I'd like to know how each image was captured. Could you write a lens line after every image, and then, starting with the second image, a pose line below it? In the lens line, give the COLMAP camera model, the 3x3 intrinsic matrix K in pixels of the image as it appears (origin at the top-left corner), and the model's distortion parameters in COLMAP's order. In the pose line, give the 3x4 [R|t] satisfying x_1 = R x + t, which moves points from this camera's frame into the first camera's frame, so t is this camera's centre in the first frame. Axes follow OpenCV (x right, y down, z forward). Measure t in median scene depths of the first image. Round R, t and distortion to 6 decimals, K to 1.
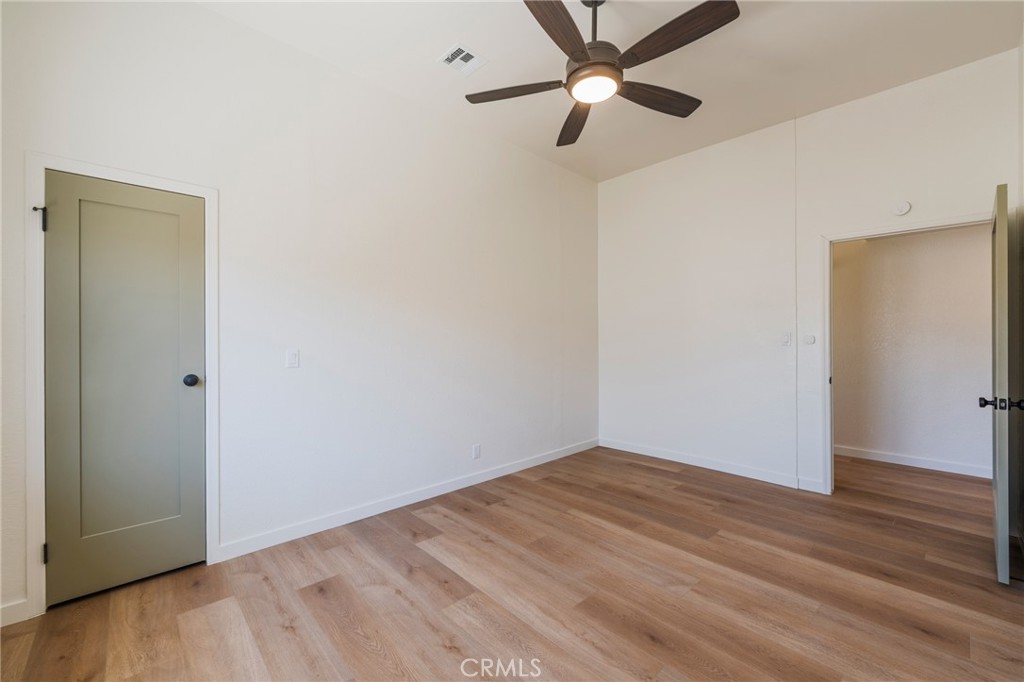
lens RADIAL K [[412.7, 0, 512.0], [0, 412.7, 341.0], [0, 0, 1]] dist [0.000091, -0.000387]
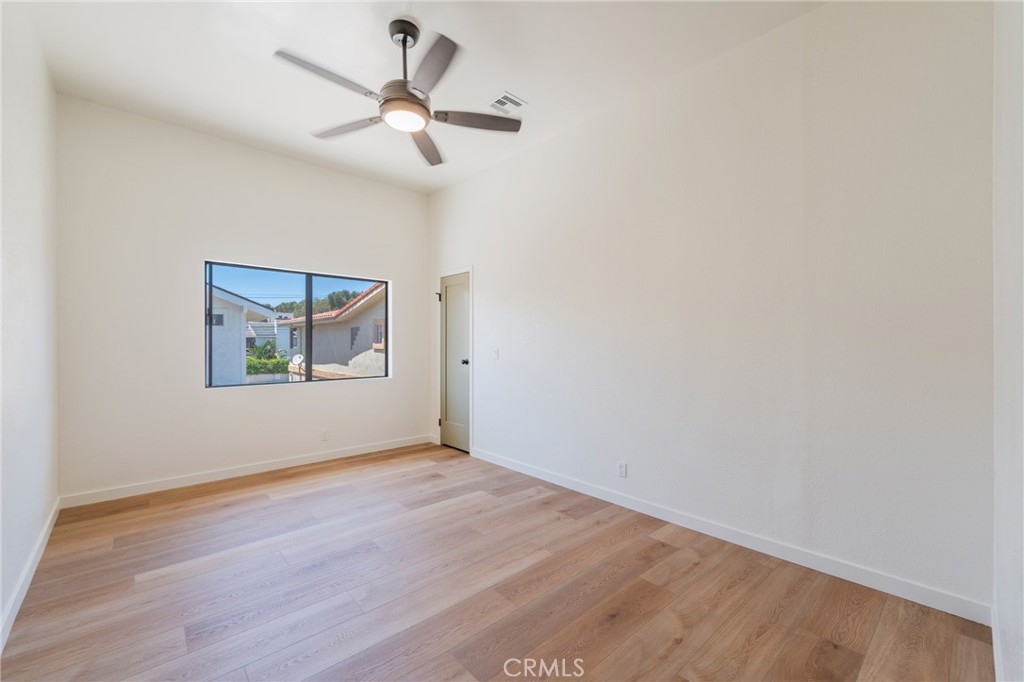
lens RADIAL K [[412.7, 0, 512.0], [0, 412.7, 341.0], [0, 0, 1]] dist [0.000091, -0.000387]
pose [[-0.019052, -0.004894, -0.999807, 0.994027], [0.000135, 0.999988, -0.004898, 0.003142], [0.999818, -0.000228, -0.019051, 0.989495]]
